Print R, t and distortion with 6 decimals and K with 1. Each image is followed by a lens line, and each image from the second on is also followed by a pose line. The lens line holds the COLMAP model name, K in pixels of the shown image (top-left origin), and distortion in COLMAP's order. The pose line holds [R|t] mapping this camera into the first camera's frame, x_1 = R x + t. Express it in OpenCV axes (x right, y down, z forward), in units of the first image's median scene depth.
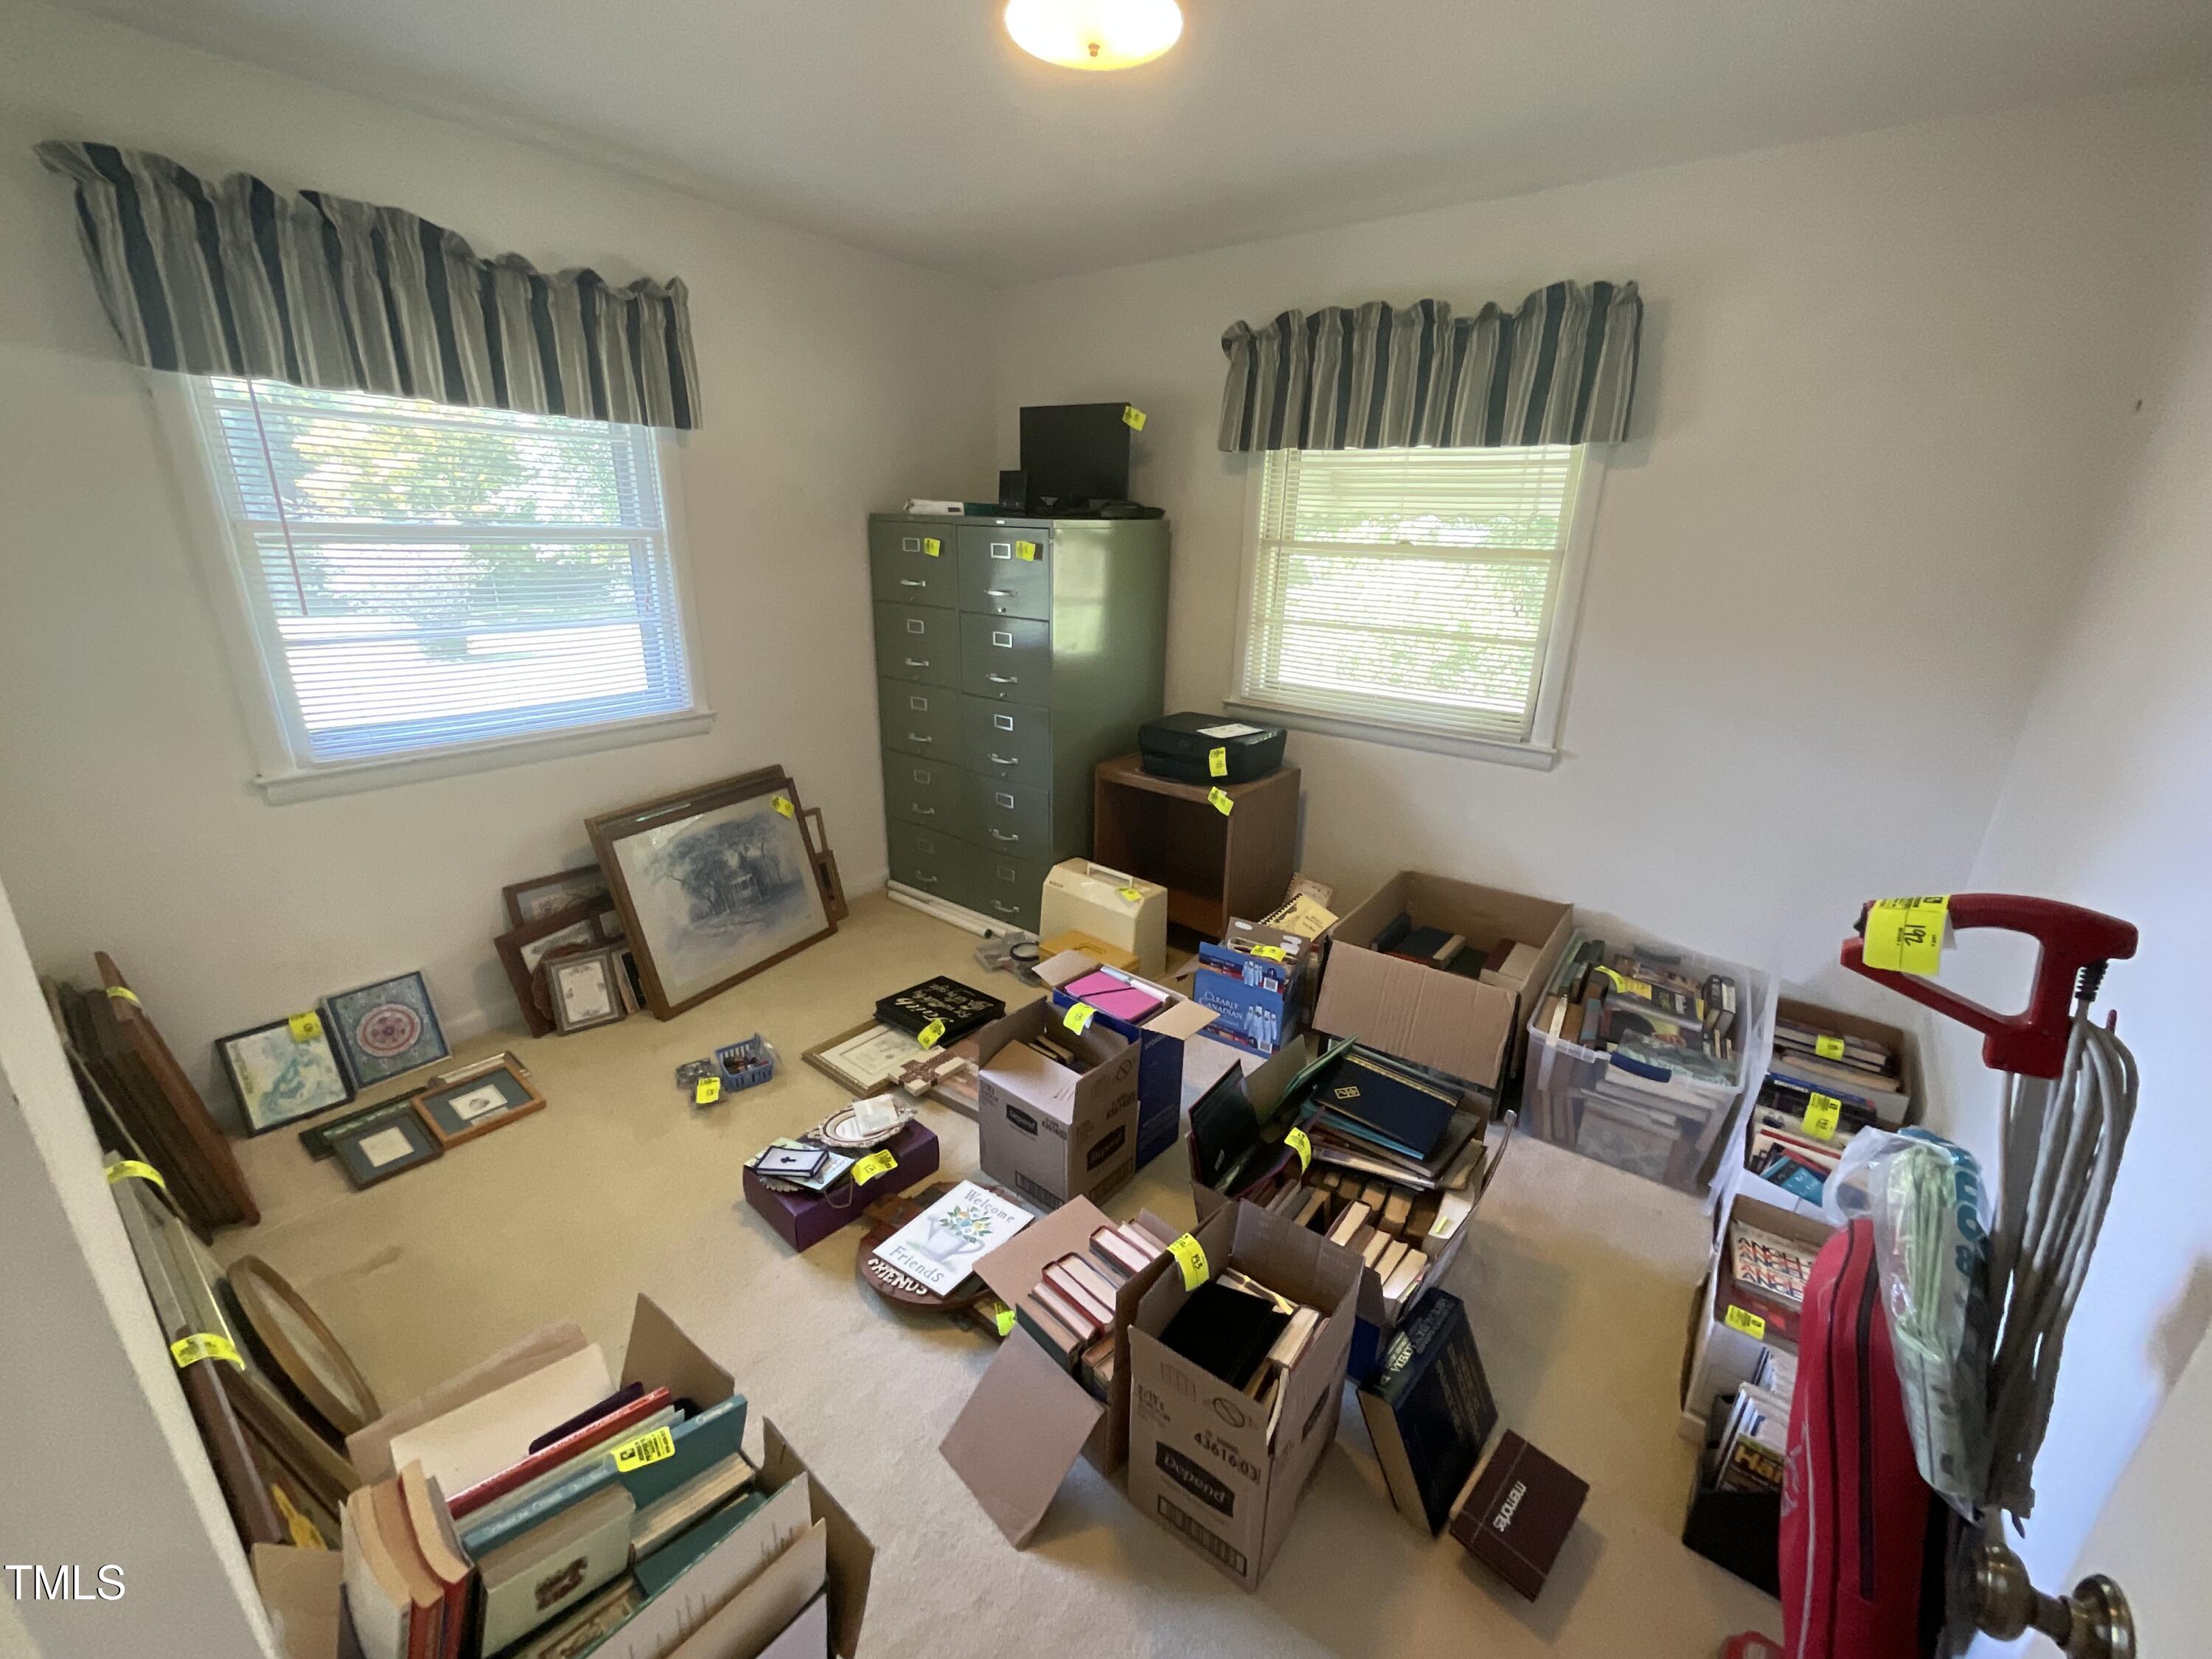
lens RADIAL K [[900.1, 0, 1106.0], [0, 900.1, 829.5], [0, 0, 1]] dist [0.007089, -0.000041]
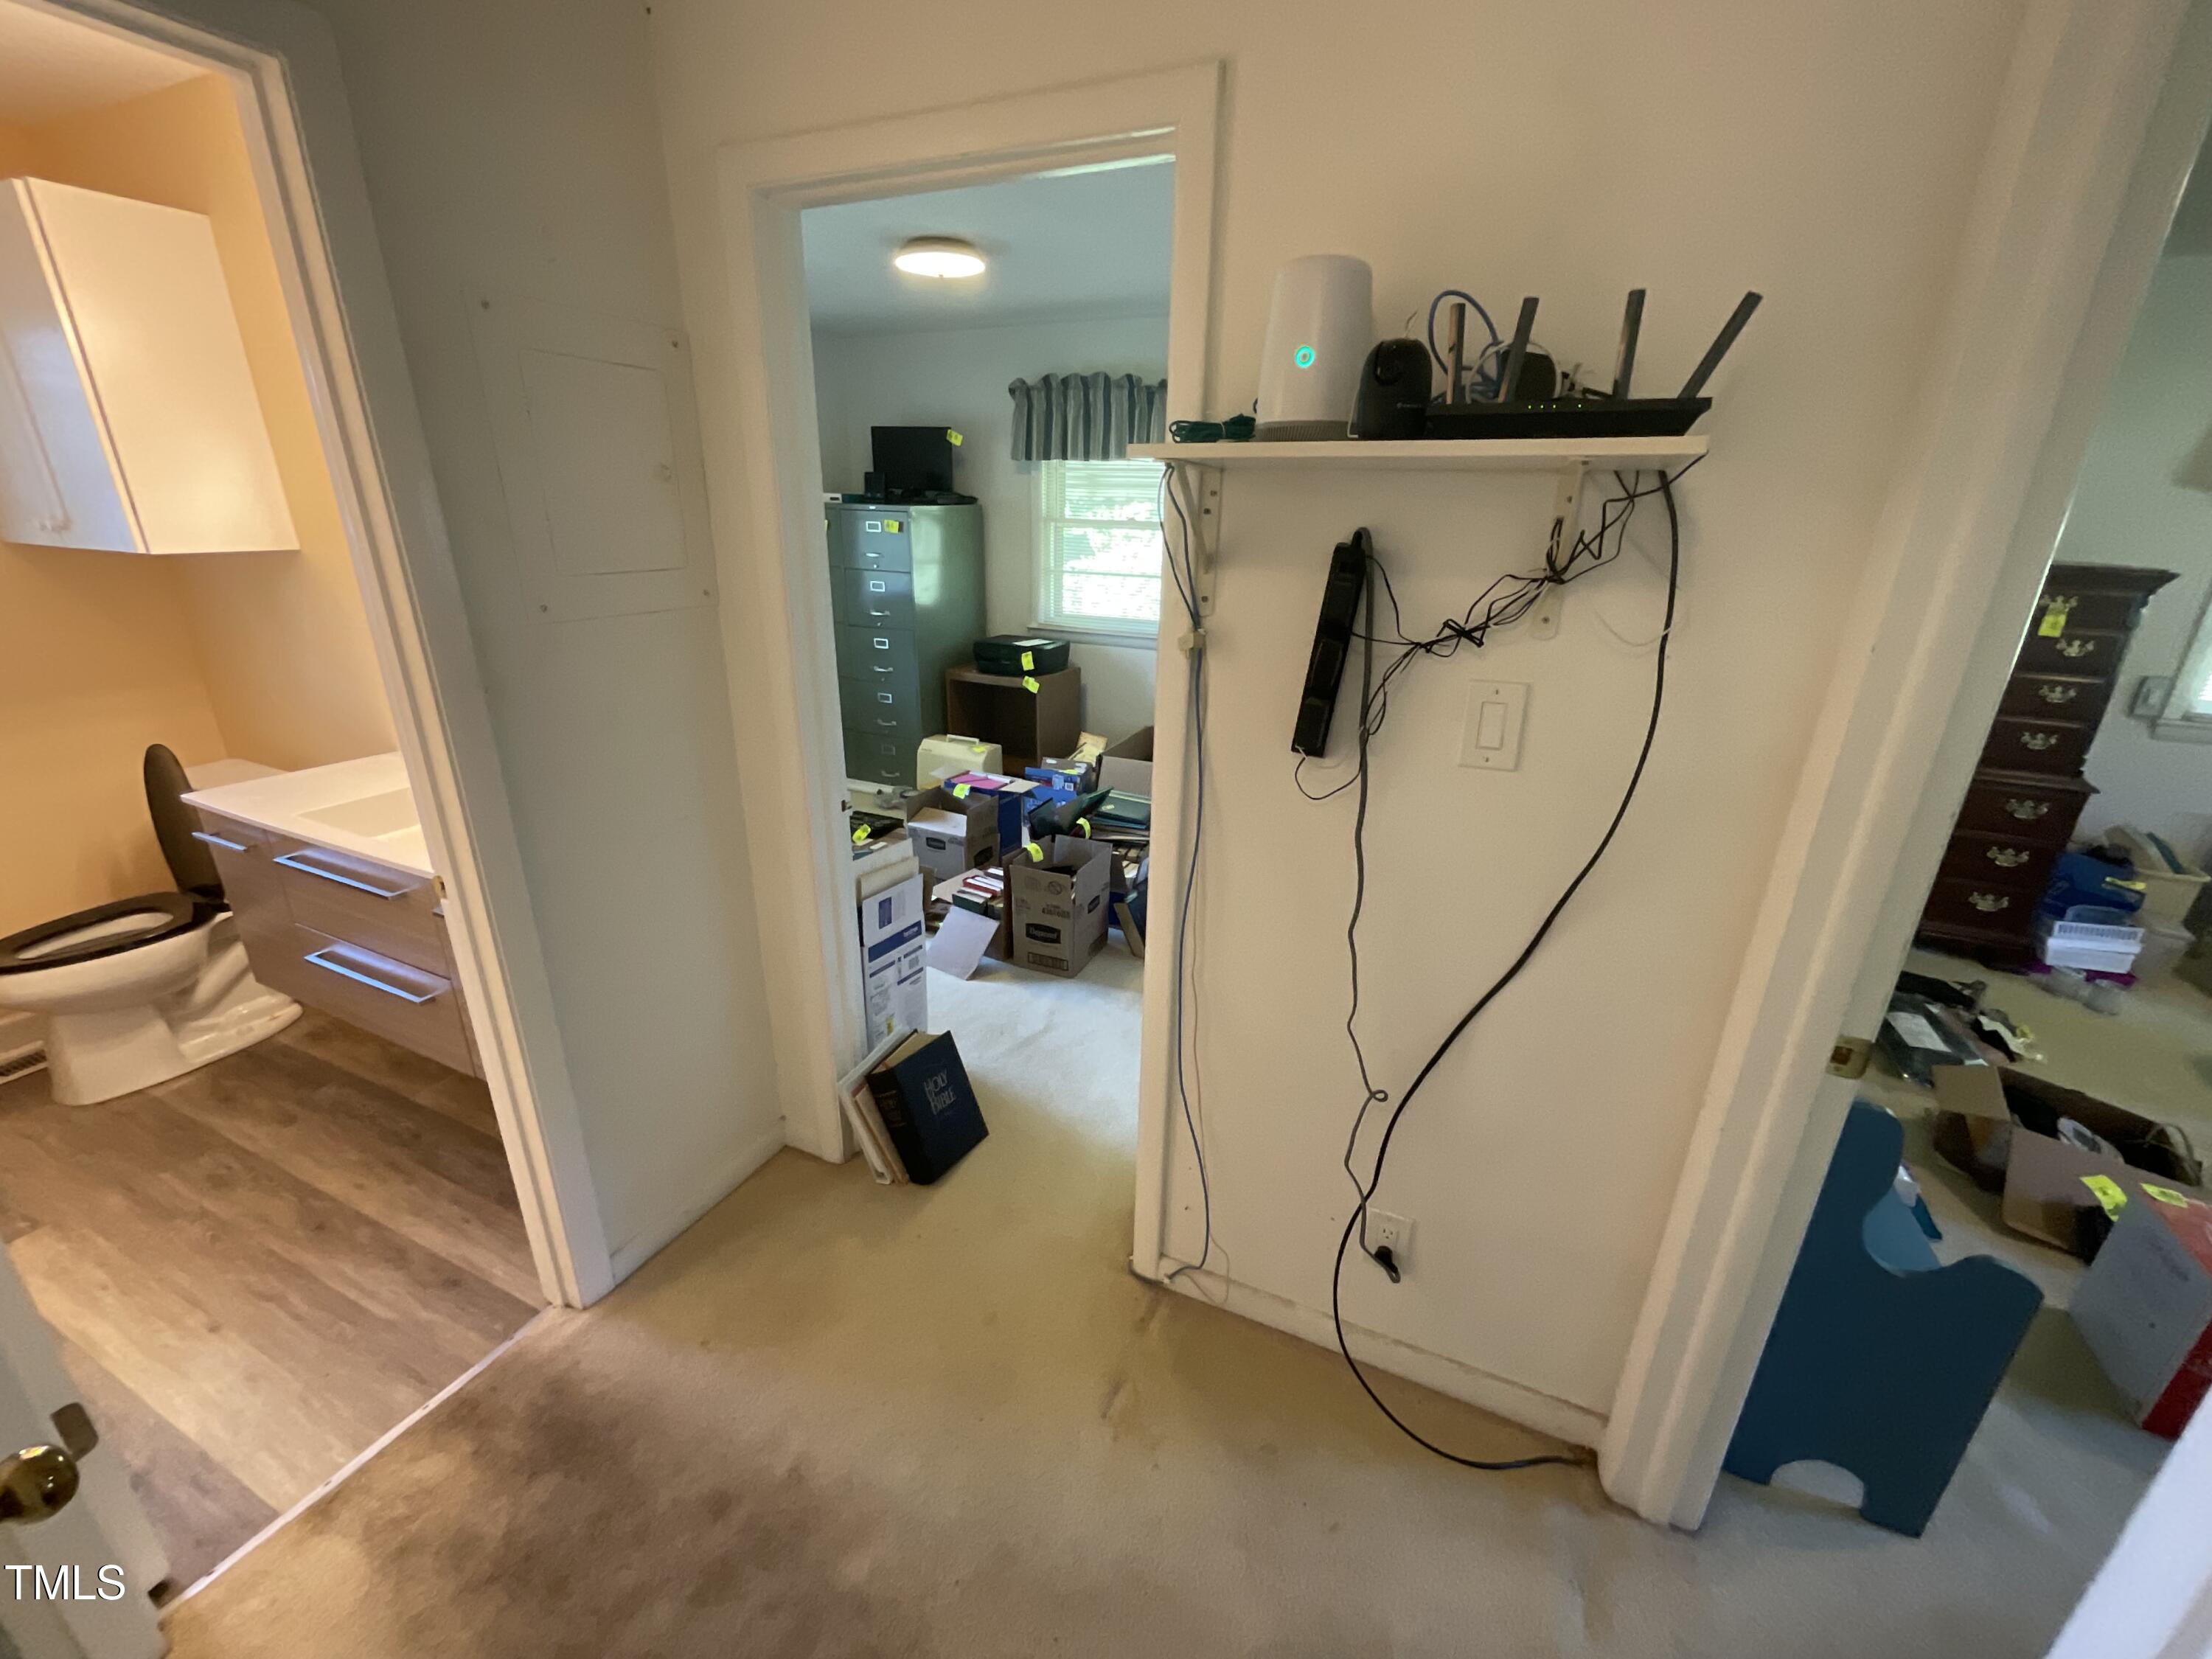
lens RADIAL K [[889.3, 0, 1099.2], [0, 889.3, 826.6], [0, 0, 1]] dist [0.000460, -0.000571]
pose [[0.976718, -0.080116, 0.199004, -0.084760], [0.075182, 0.996648, 0.032241, 0.172526], [-0.200920, -0.016529, 0.979468, -0.546867]]
